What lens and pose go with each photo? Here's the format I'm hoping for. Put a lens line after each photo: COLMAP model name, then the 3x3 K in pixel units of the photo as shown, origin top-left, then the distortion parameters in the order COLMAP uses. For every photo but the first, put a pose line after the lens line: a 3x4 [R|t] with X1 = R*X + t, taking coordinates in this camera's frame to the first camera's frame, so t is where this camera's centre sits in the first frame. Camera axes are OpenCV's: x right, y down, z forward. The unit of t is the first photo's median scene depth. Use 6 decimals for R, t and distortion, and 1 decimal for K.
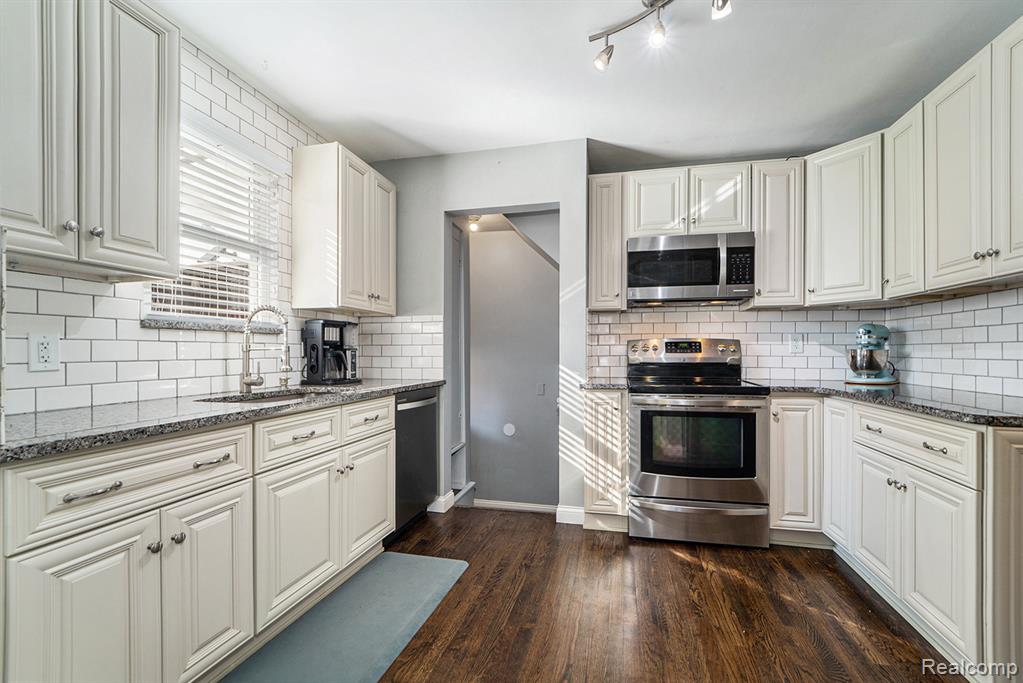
lens RADIAL K [[422.2, 0, 540.1], [0, 422.2, 363.5], [0, 0, 1]] dist [-0.015860, -0.000857]
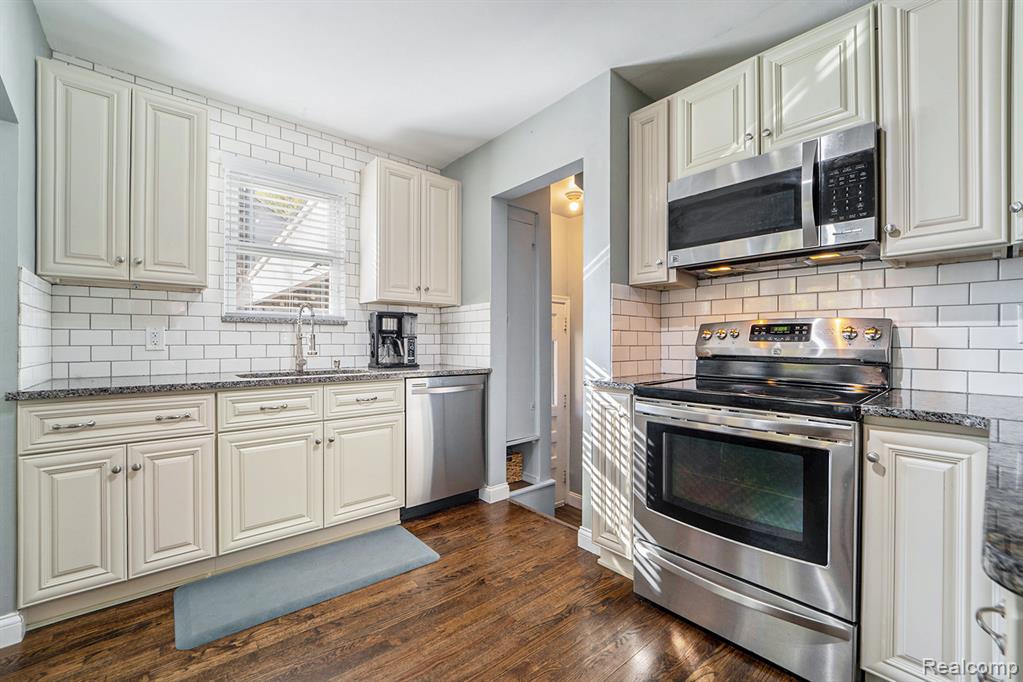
lens RADIAL K [[422.2, 0, 504.3], [0, 422.2, 349.8], [0, 0, 1]] dist [-0.015860, -0.000857]
pose [[0.796132, 0.015085, -0.604935, 0.453451], [-0.019889, 0.999801, -0.001243, -0.004751], [0.604796, 0.013021, 0.796274, 0.274641]]
